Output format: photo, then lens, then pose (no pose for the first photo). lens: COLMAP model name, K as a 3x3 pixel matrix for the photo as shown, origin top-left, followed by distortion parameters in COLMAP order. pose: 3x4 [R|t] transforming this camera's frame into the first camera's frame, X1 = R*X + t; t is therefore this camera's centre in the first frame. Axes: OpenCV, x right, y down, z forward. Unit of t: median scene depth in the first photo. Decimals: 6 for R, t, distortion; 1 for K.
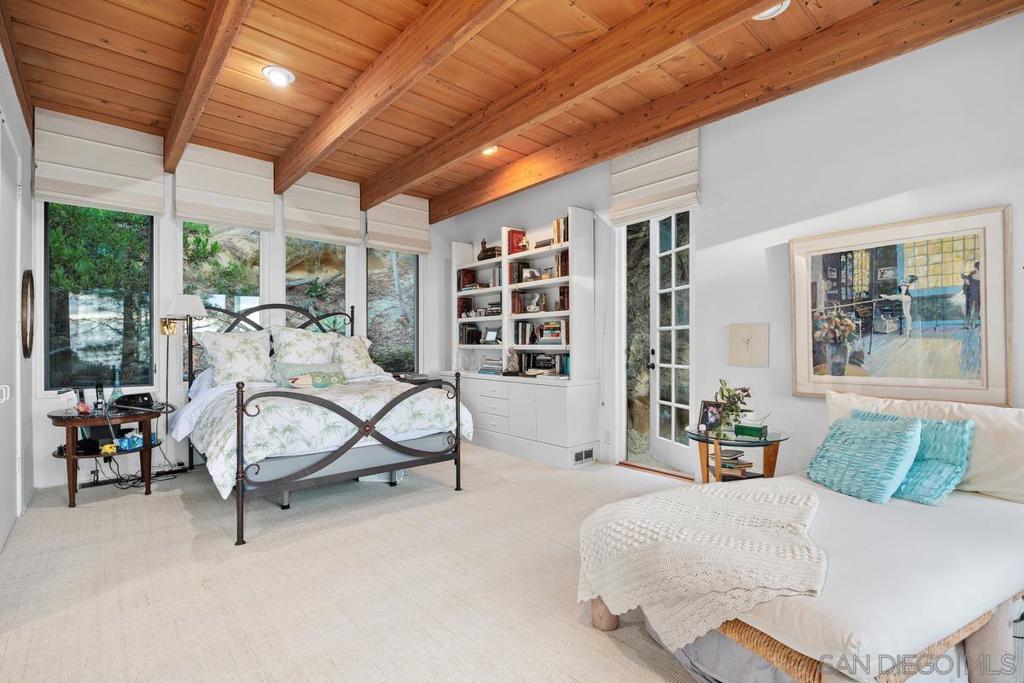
lens RADIAL K [[475.4, 0, 512.0], [0, 475.4, 341.5], [0, 0, 1]] dist [-0.001034, -0.000138]
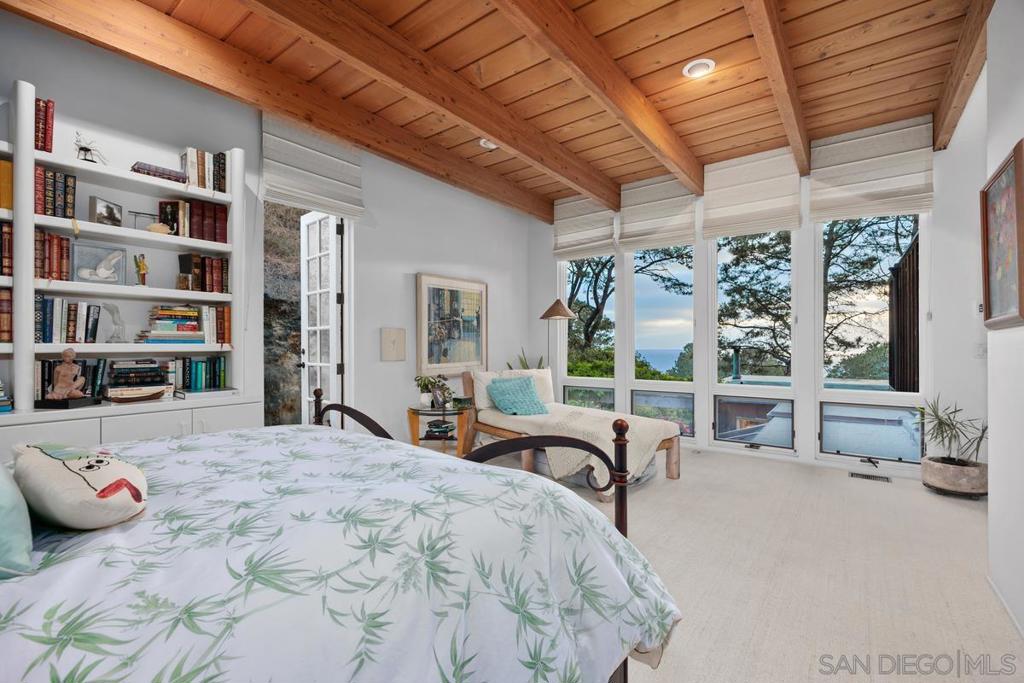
lens RADIAL K [[449.7, 0, 512.0], [0, 449.7, 341.5], [0, 0, 1]] dist [-0.008788, -0.000057]
pose [[-0.192166, 0.009304, 0.981318, -0.850177], [-0.007938, 0.999908, -0.011034, 0.010816], [-0.981330, -0.009910, -0.192075, 1.019772]]
